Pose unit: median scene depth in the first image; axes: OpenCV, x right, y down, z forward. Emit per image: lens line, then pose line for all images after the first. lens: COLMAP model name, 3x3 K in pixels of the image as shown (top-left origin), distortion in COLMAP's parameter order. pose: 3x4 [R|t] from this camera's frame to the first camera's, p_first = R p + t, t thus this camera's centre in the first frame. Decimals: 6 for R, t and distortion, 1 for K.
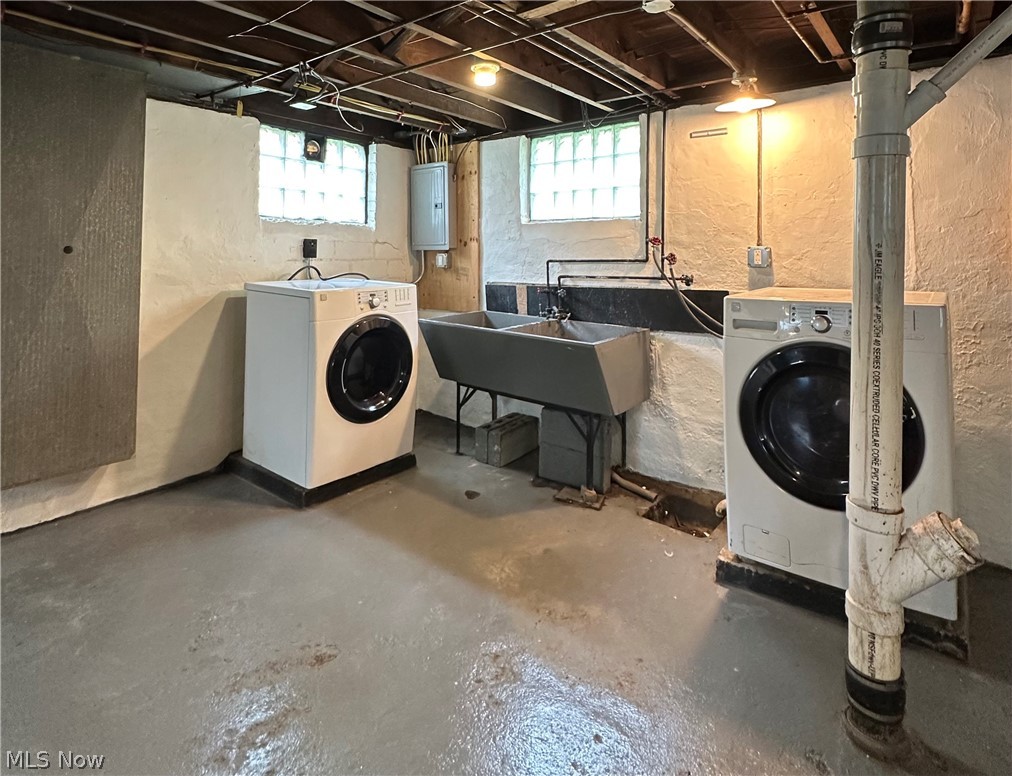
lens RADIAL K [[565.7, 0, 506.7], [0, 565.7, 272.3], [0, 0, 1]] dist [0.001295, 0.000554]
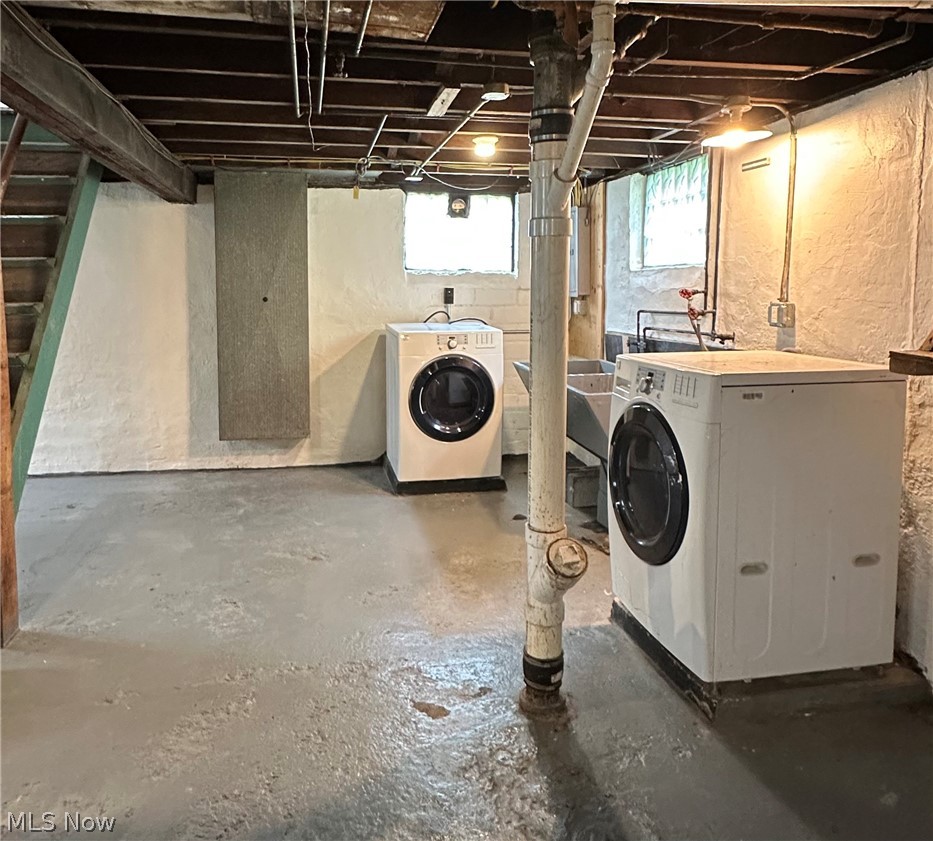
lens RADIAL K [[707.5, 0, 466.5], [0, 707.5, 420.5], [0, 0, 1]] dist [0.007738, 0.001381]
pose [[0.754906, 0.122908, -0.644213, 0.740151], [-0.020553, 0.986233, 0.164077, -0.032392], [0.655511, -0.110622, 0.747039, -0.115042]]
